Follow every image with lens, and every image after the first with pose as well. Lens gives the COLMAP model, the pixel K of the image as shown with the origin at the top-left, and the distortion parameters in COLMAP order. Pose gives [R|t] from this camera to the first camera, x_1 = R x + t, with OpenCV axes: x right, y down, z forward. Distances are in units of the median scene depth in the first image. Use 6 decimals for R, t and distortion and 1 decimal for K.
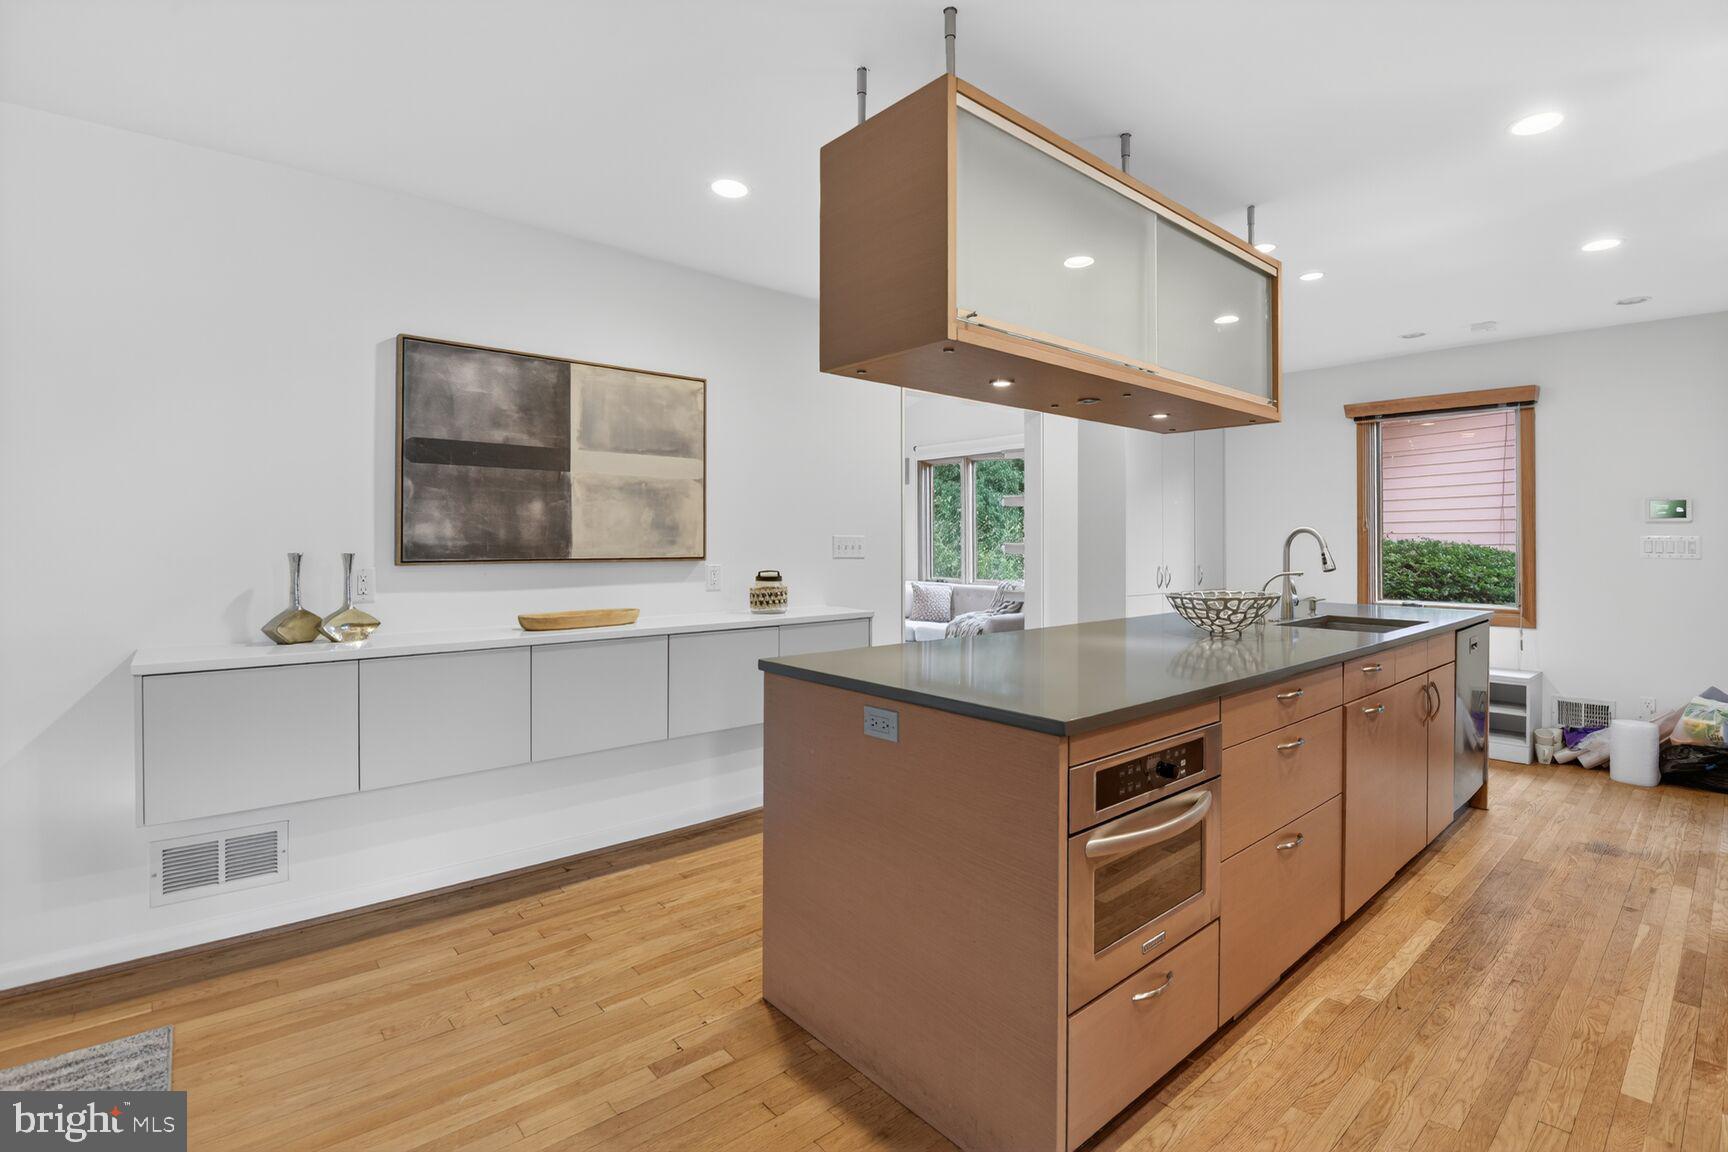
lens RADIAL K [[803.2, 0, 896.3], [0, 803.2, 545.0], [0, 0, 1]] dist [-0.019966, -0.002188]
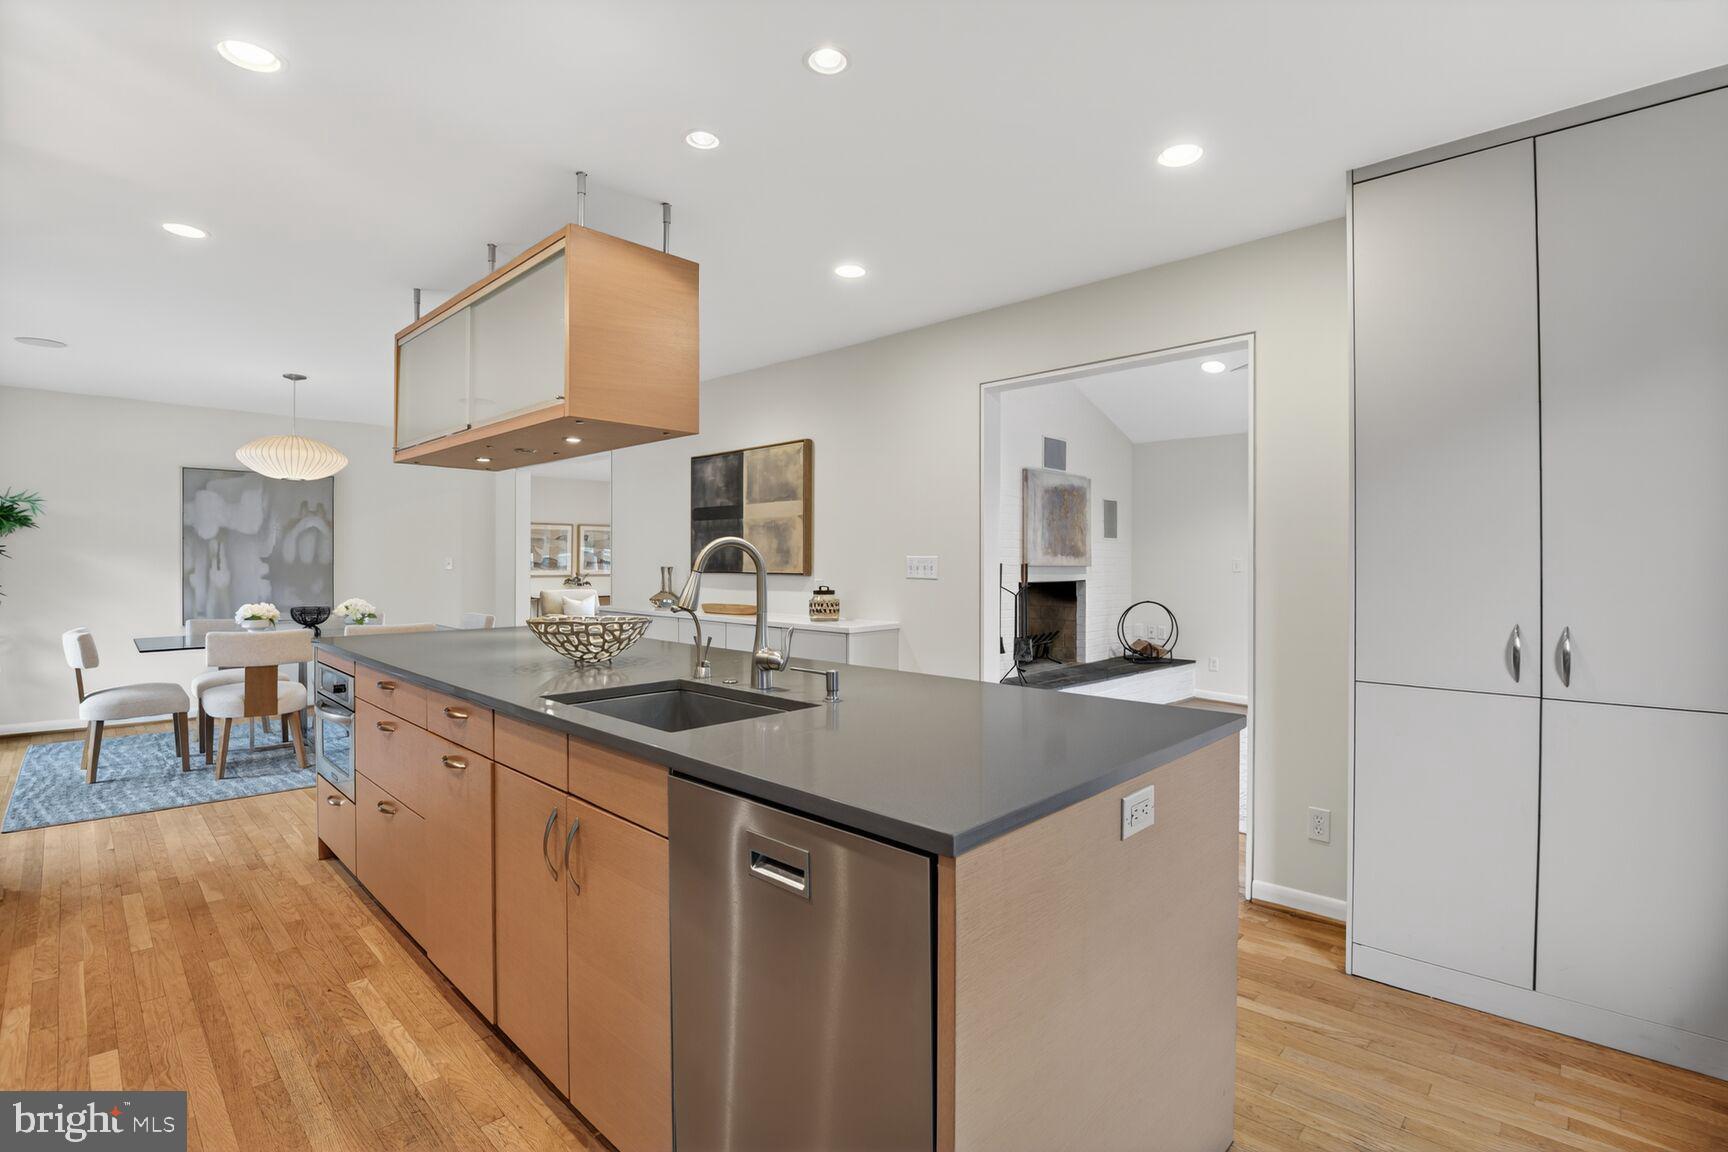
lens RADIAL K [[803.2, 0, 865.8], [0, 803.2, 566.1], [0, 0, 1]] dist [-0.019966, -0.002188]
pose [[0.057942, -0.001302, -0.998319, 1.226540], [-0.010560, 0.999942, -0.001917, 0.004257], [0.998264, 0.010654, 0.057925, 1.162936]]
